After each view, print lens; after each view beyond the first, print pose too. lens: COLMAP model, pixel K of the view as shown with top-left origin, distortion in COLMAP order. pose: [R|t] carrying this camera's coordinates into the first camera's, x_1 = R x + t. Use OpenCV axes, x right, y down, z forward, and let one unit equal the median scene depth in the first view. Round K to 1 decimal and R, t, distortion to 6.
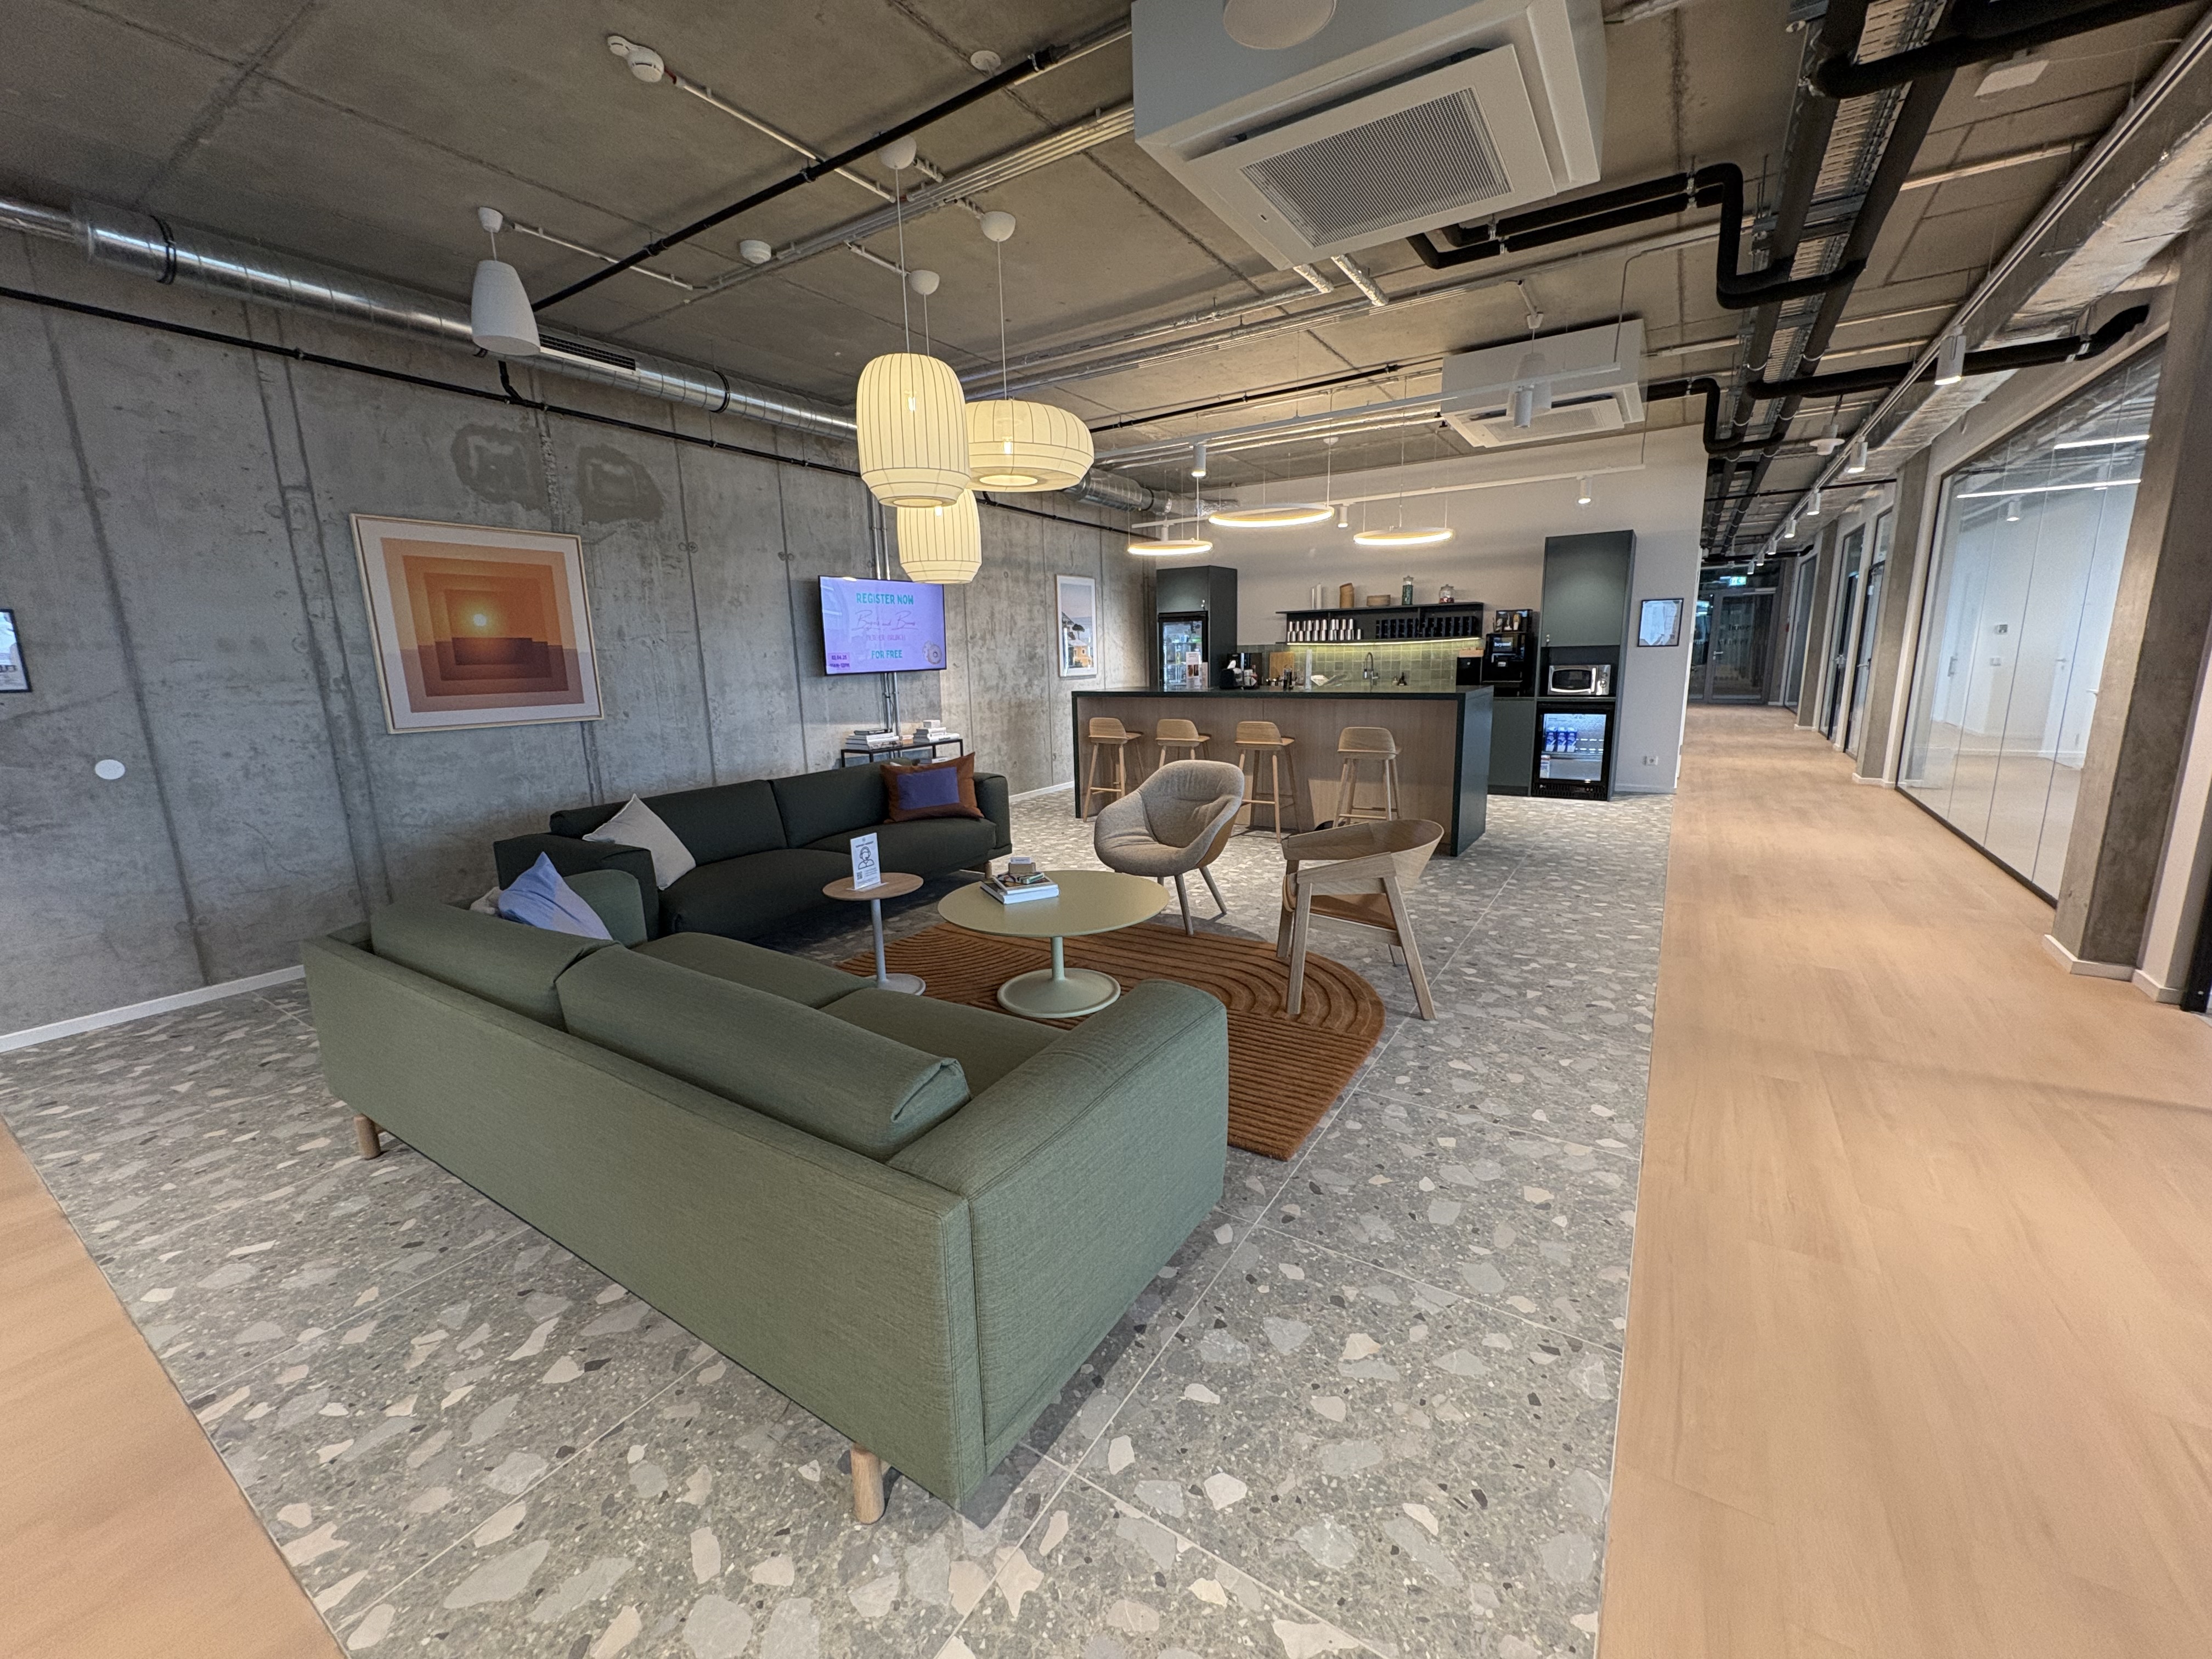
lens RADIAL K [[879.0, 0, 1106.9], [0, 879.0, 829.6], [0, 0, 1]] dist [0.002008, -0.000426]
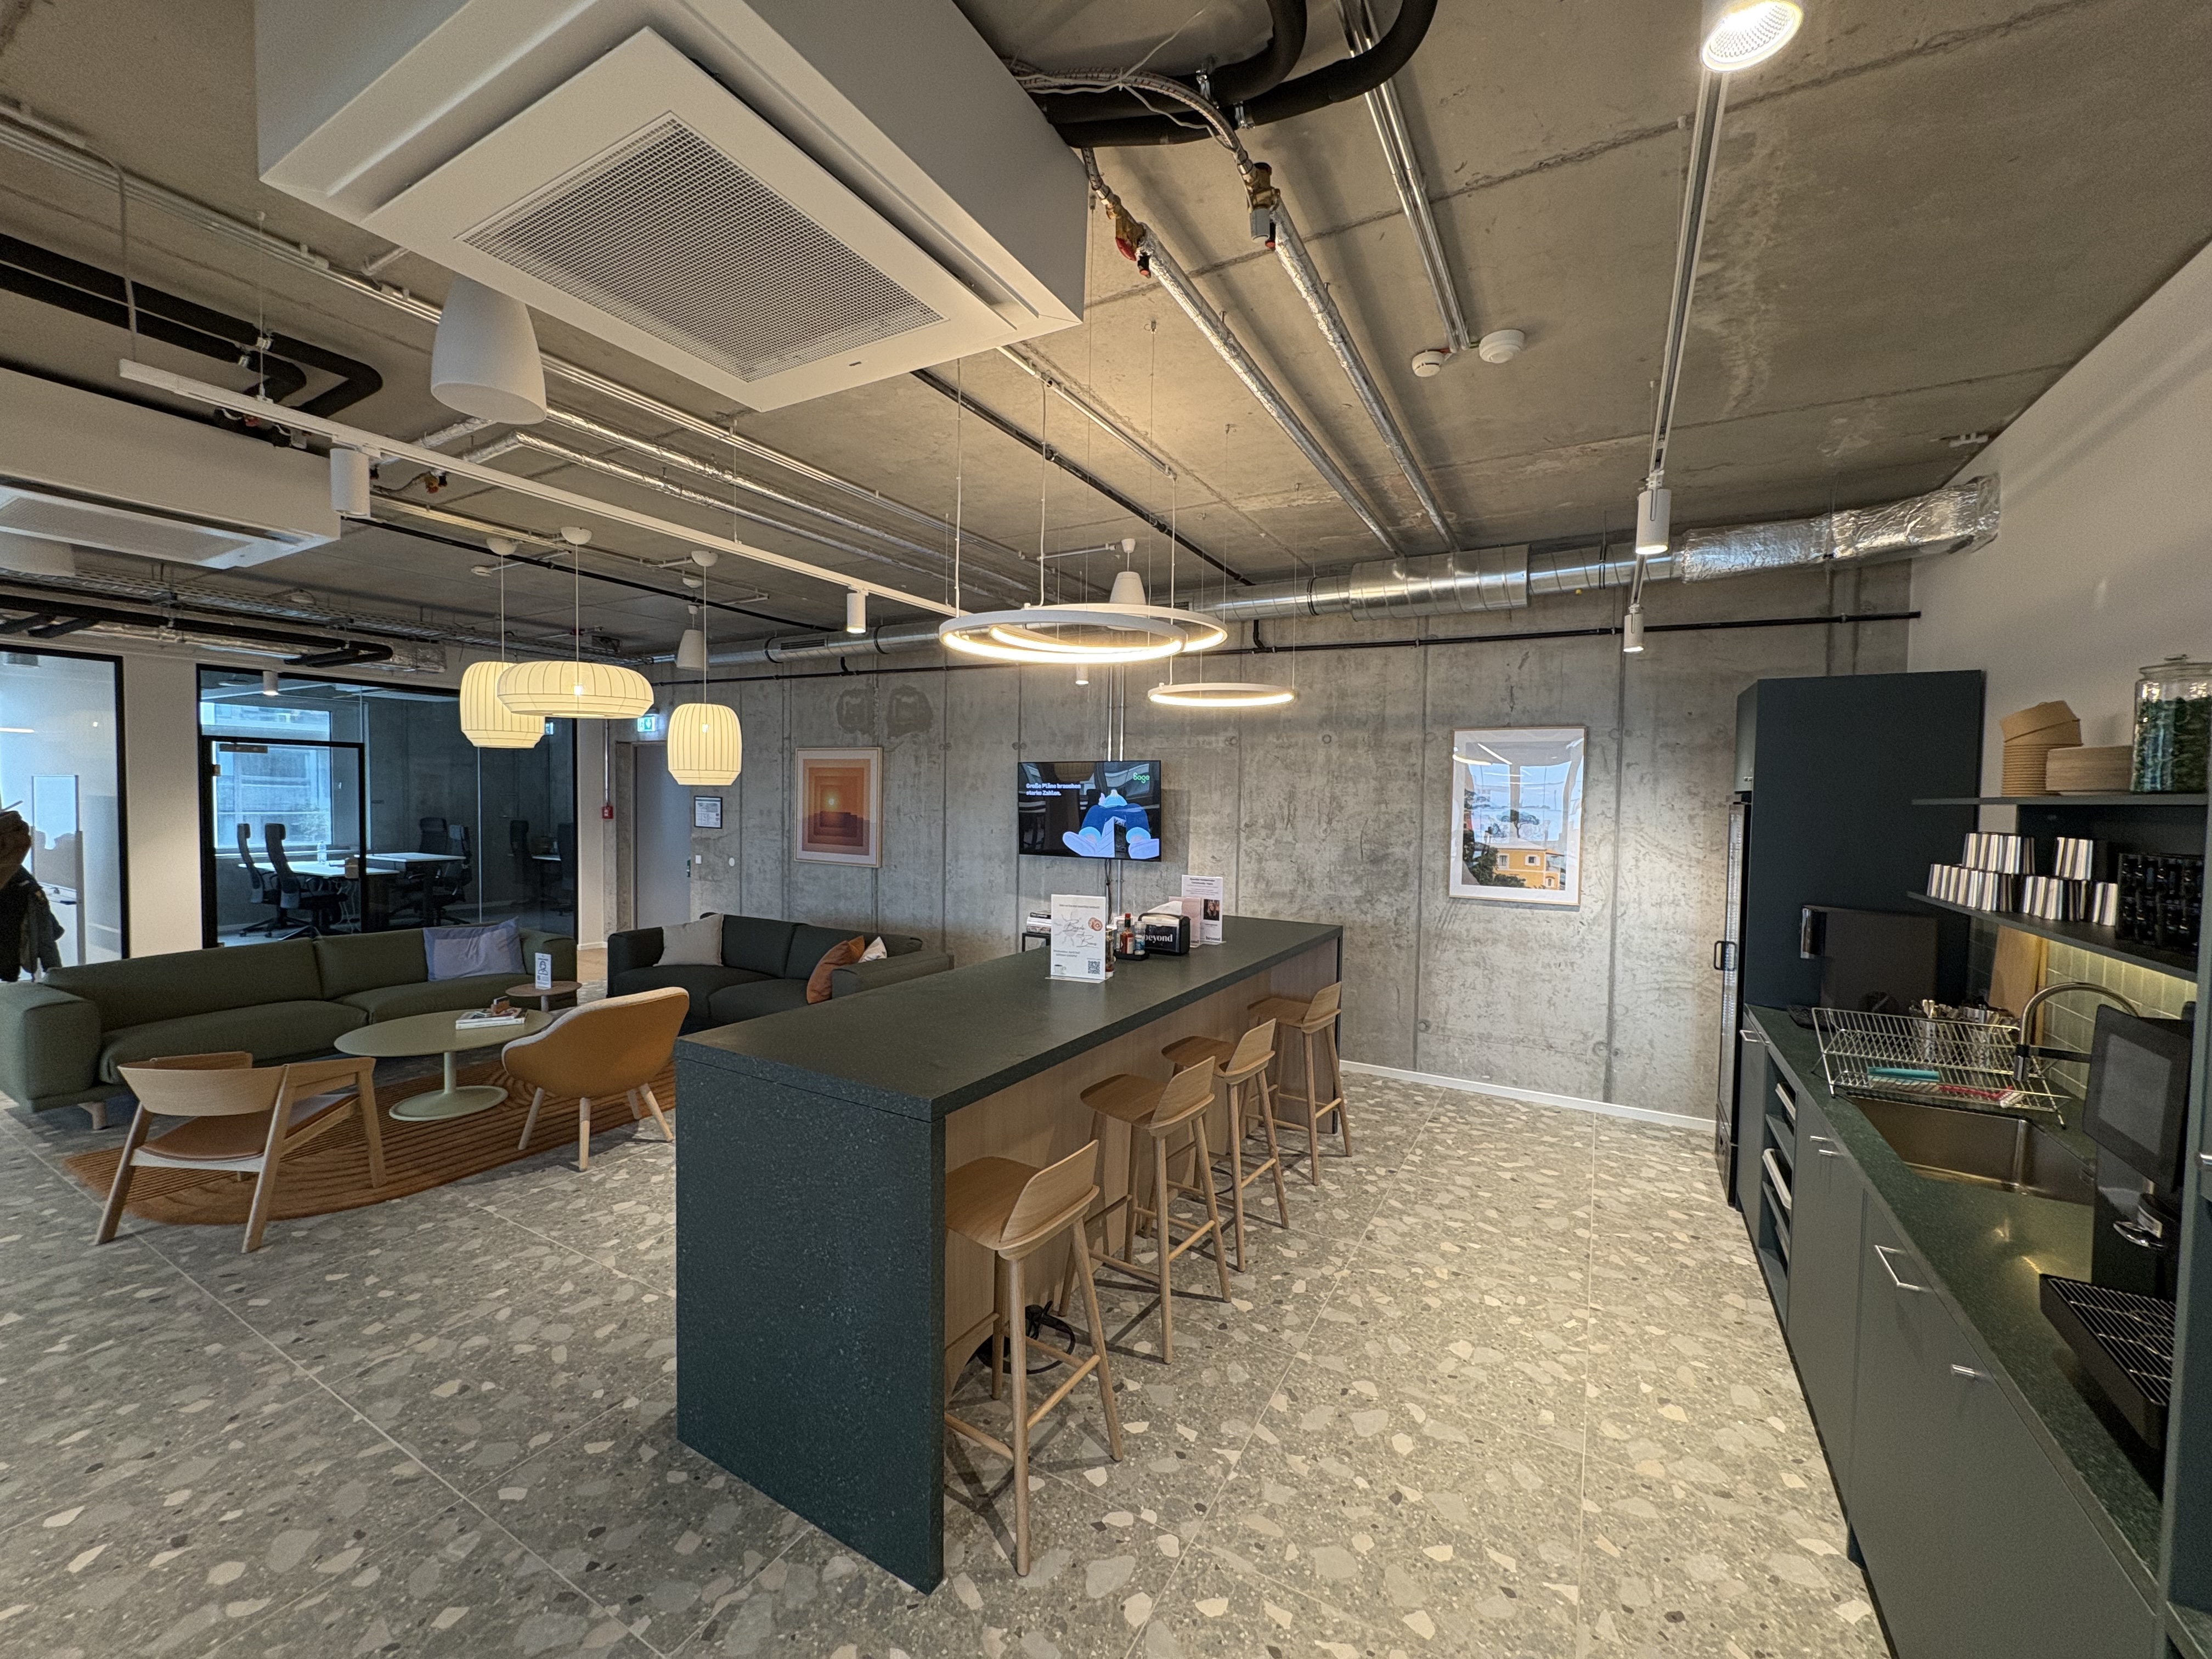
lens RADIAL K [[879.0, 0, 1110.6], [0, 879.0, 827.4], [0, 0, 1]] dist [0.002008, -0.000426]
pose [[0.056072, 0.063666, -0.996395, 1.212441], [-0.214709, 0.975385, 0.050241, -0.465485], [0.975067, 0.211117, 0.068361, 1.691888]]
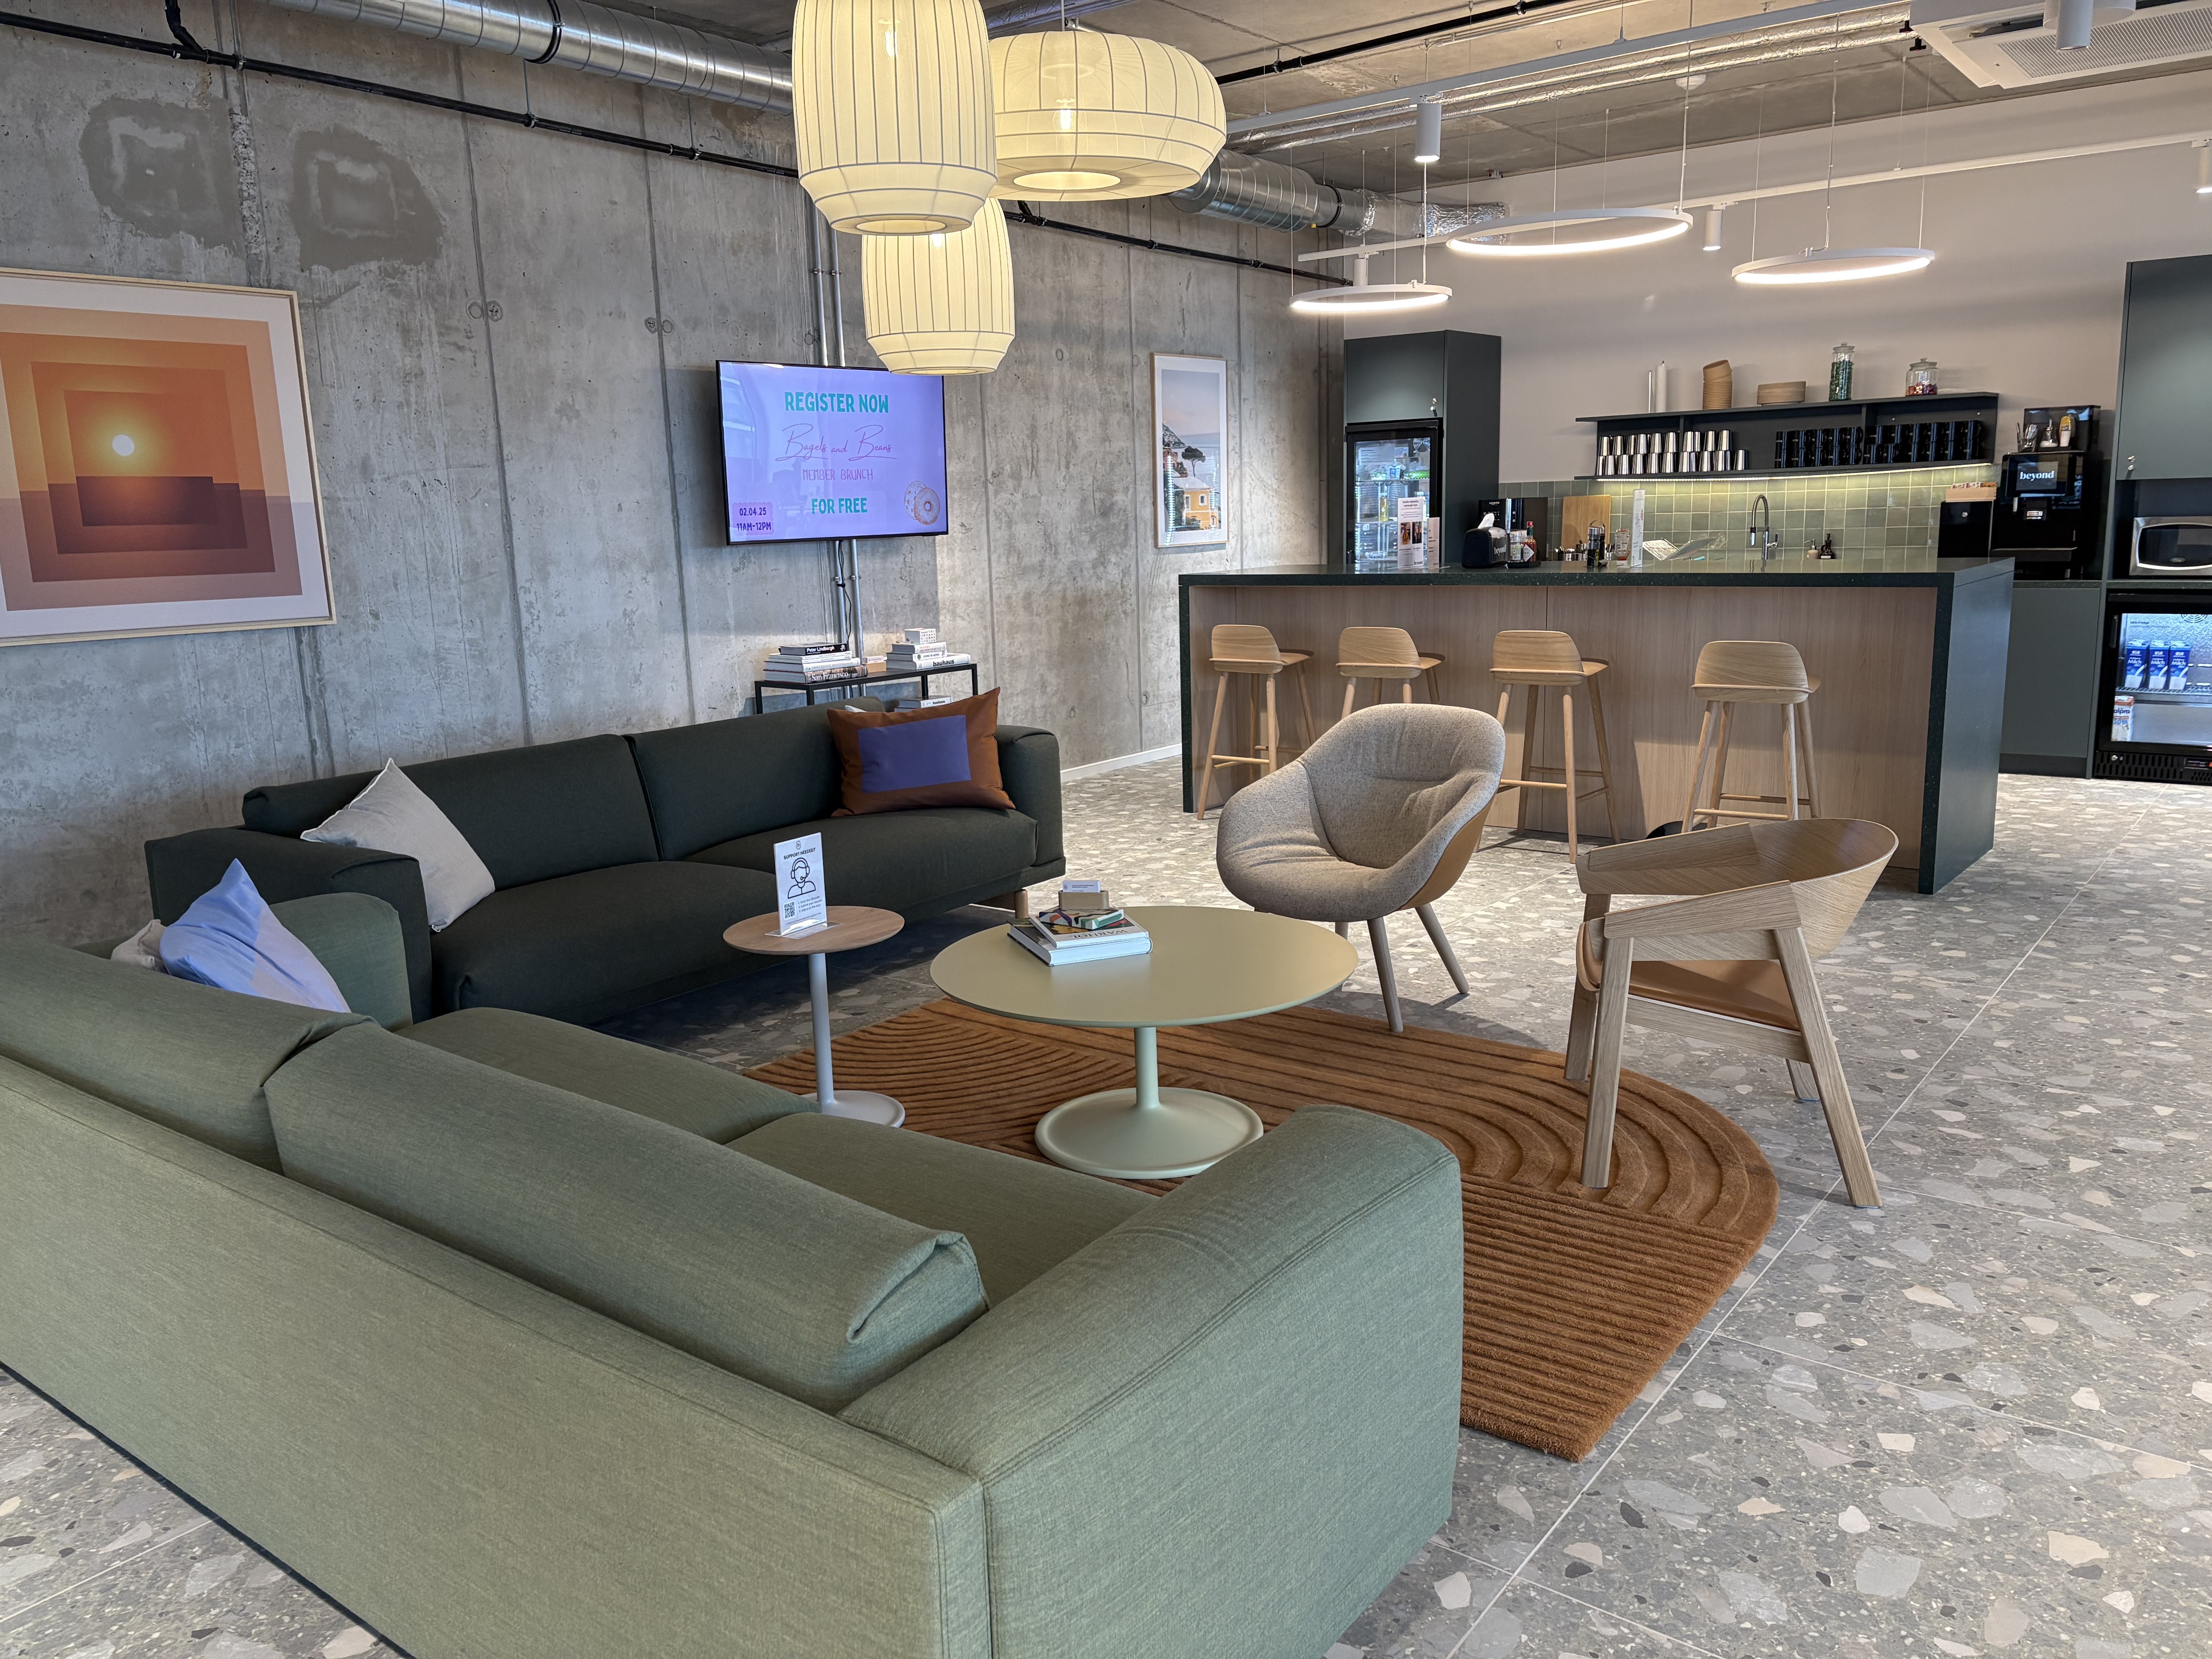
lens RADIAL K [[1659.4, 0, 1101.9], [0, 1659.4, 831.9], [0, 0, 1]] dist [0.071708, -0.073795]
pose [[0.996306, 0.011309, -0.085128, 0.001289], [-0.011485, 0.999933, -0.001571, 0.002602], [0.085105, 0.002543, 0.996369, -0.018314]]
